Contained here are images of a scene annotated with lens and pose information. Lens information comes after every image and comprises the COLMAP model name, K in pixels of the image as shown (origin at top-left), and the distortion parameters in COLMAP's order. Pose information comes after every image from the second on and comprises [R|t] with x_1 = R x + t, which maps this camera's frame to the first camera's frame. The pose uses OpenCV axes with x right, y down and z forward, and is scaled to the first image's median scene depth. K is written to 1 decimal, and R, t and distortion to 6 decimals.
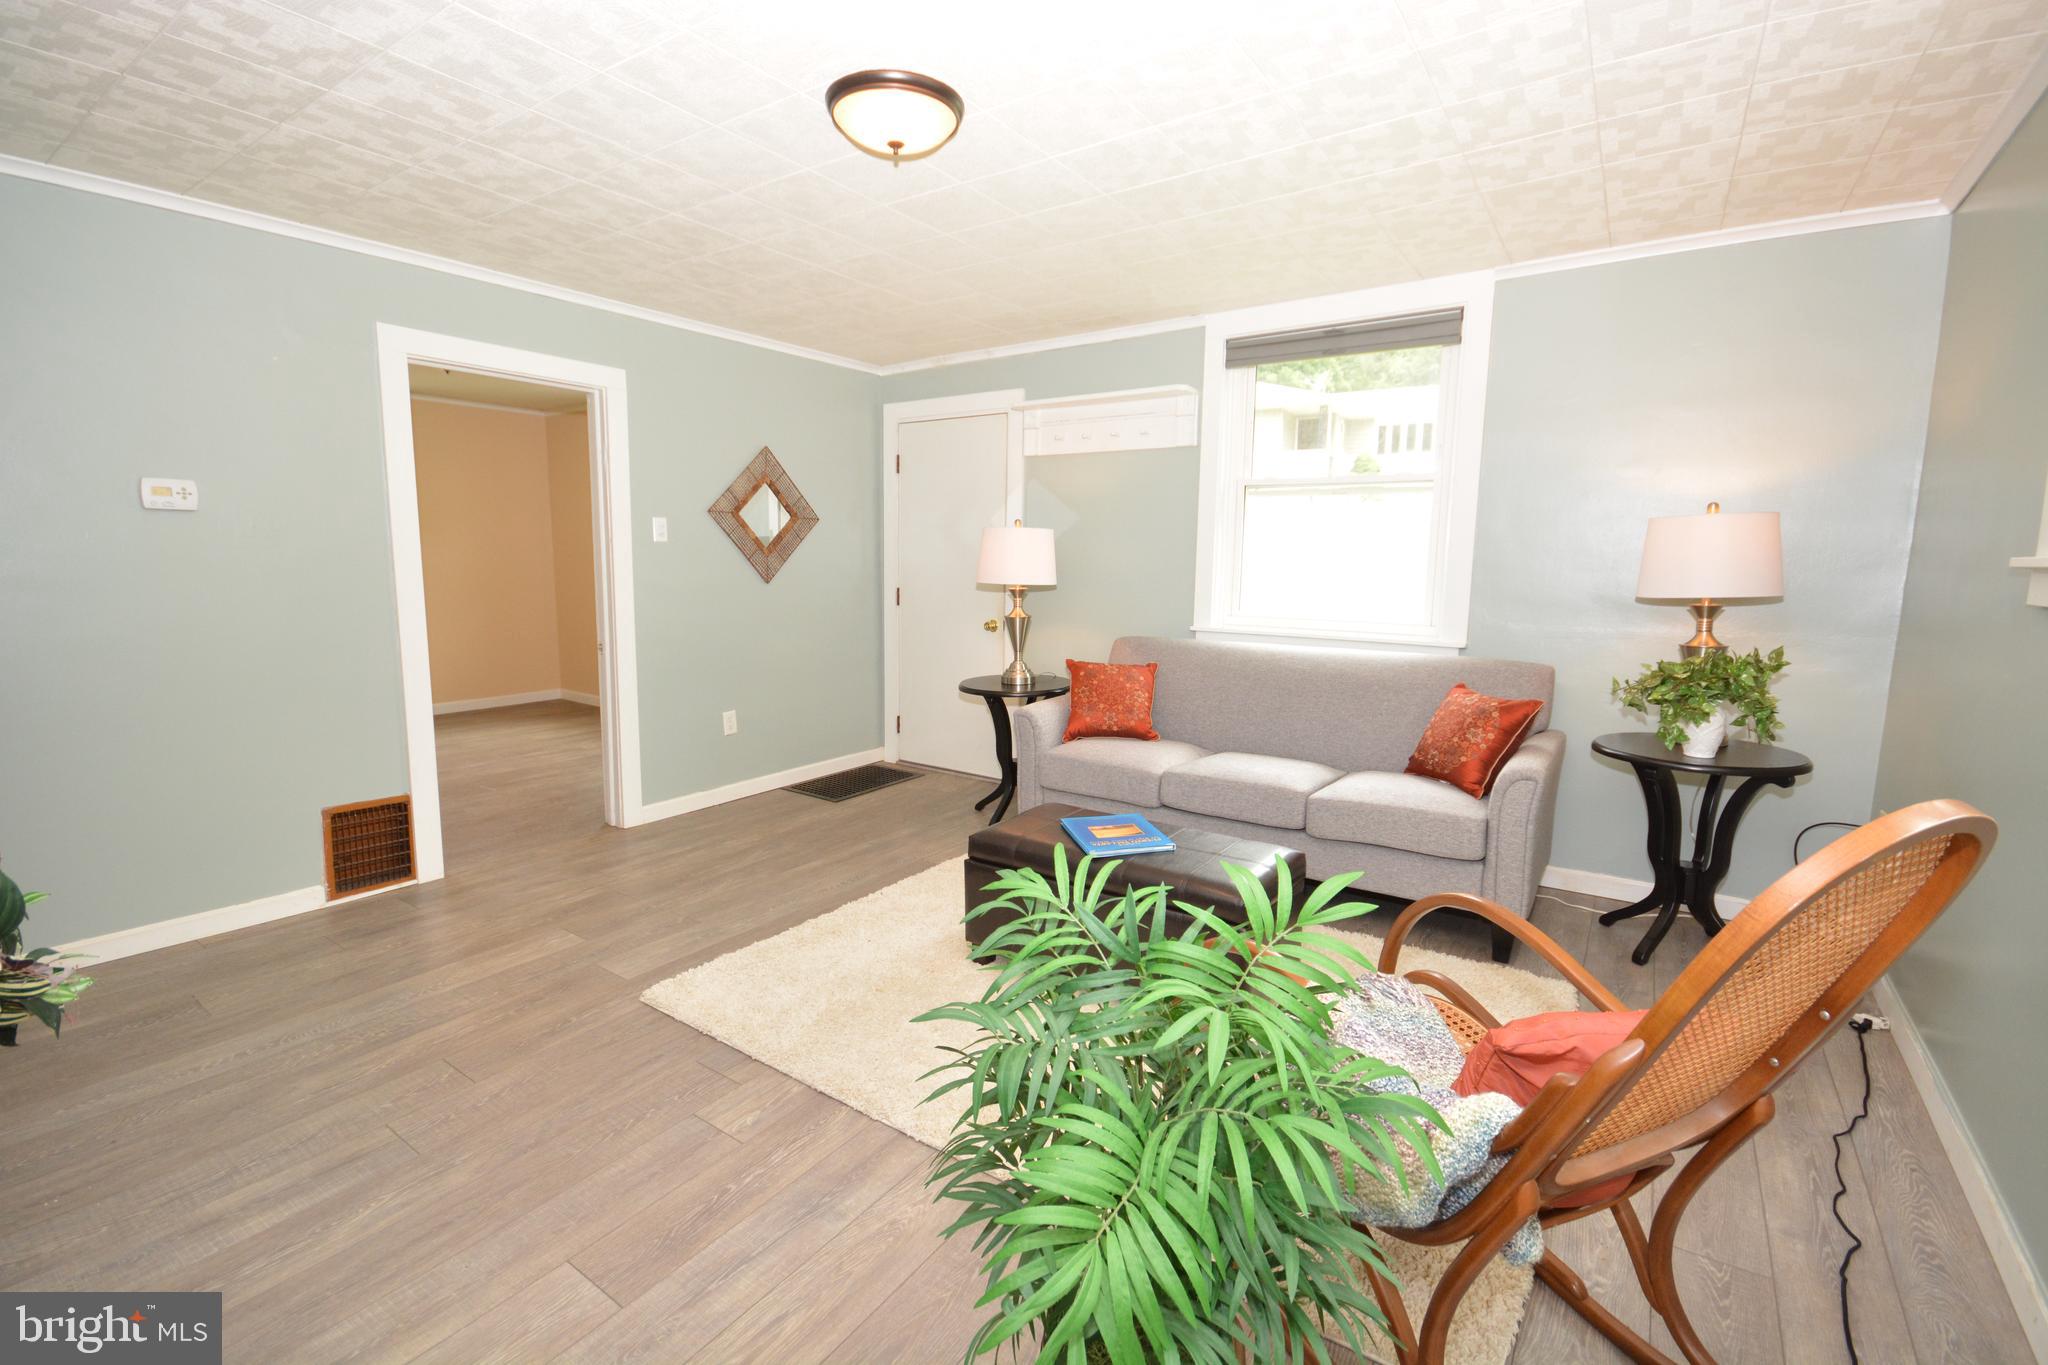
lens RADIAL K [[895.3, 0, 1032.9], [0, 895.3, 678.5], [0, 0, 1]] dist [-0.013604, -0.000016]
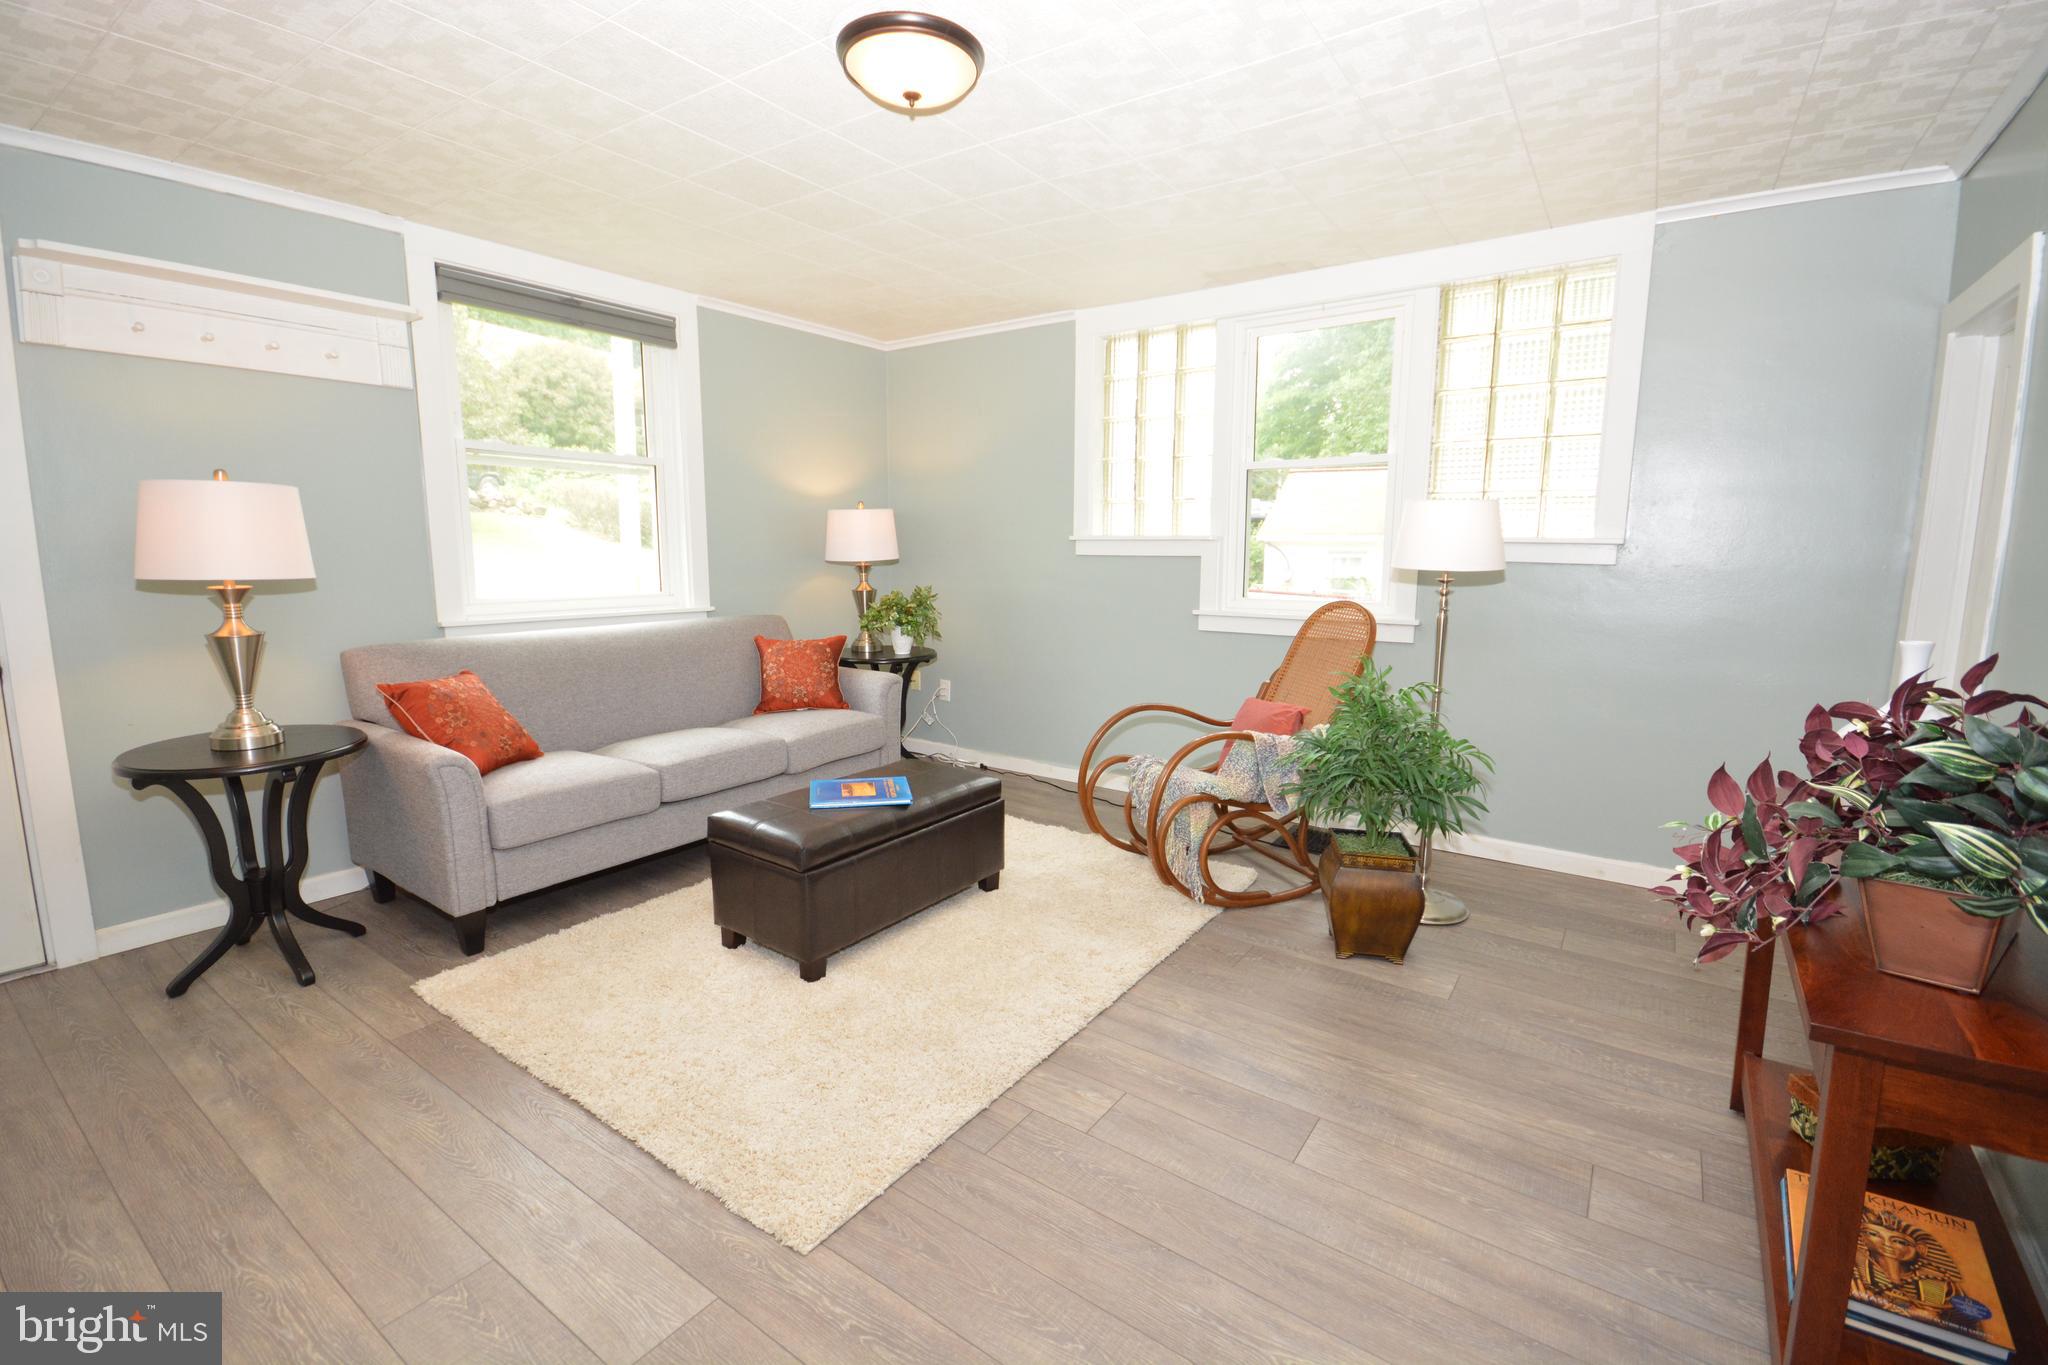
lens RADIAL K [[895.3, 0, 1034.5], [0, 895.3, 676.5], [0, 0, 1]] dist [-0.013604, -0.000016]
pose [[0.002891, -0.149945, 0.988690, -0.614676], [0.133627, 0.979885, 0.148218, -0.059852], [-0.991028, 0.131687, 0.022870, 0.484806]]
